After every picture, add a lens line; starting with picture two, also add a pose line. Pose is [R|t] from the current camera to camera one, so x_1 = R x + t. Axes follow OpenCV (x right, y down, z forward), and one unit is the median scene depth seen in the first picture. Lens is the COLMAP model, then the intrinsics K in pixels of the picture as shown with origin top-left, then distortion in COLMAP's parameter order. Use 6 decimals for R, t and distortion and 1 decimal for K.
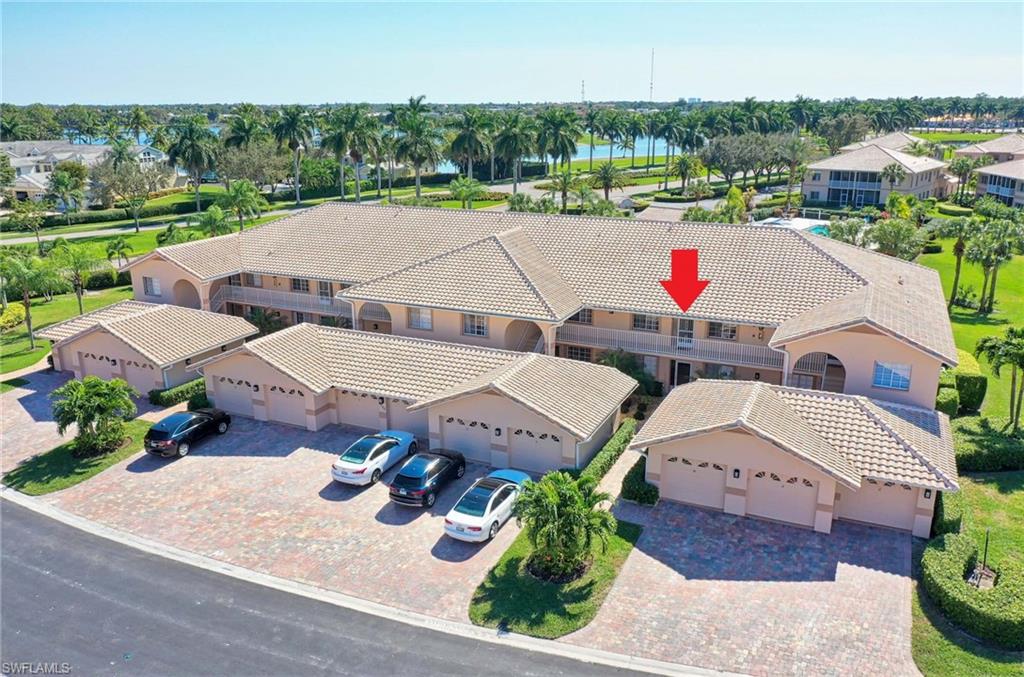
lens RADIAL K [[815.4, 0, 512.0], [0, 815.4, 338.5], [0, 0, 1]] dist [-0.004855, -0.006385]
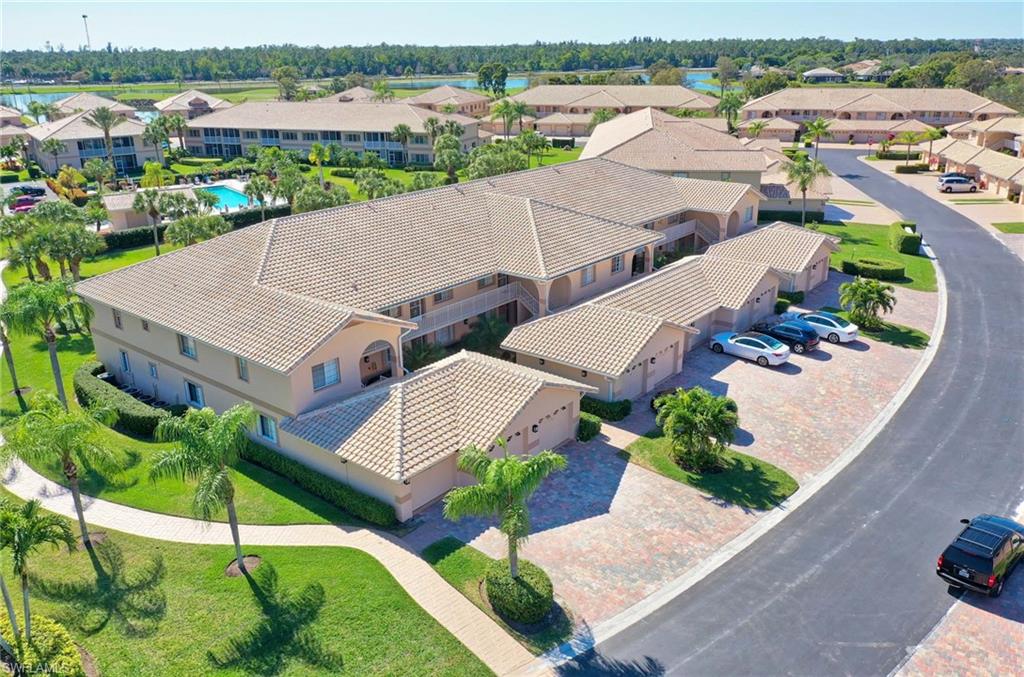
lens RADIAL K [[815.4, 0, 512.0], [0, 815.4, 338.5], [0, 0, 1]] dist [-0.004855, -0.006385]
pose [[0.235496, -0.332281, 0.913308, -1.326115], [0.269433, 0.925225, 0.267143, -0.303230], [-0.933781, 0.183164, 0.307414, 0.840084]]
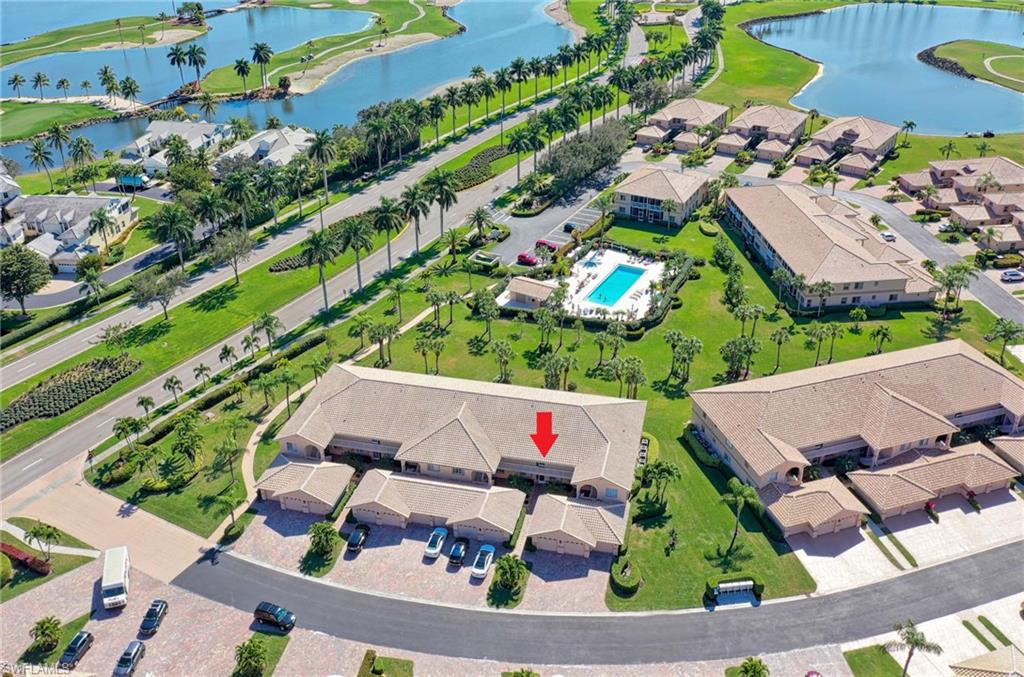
lens RADIAL K [[815.4, 0, 512.0], [0, 815.4, 338.5], [0, 0, 1]] dist [-0.004855, -0.006385]
pose [[0.981834, -0.112622, 0.152700, -0.230041], [0.078247, 0.973501, 0.214880, -0.987874], [-0.172854, -0.199028, 0.964629, -1.415618]]
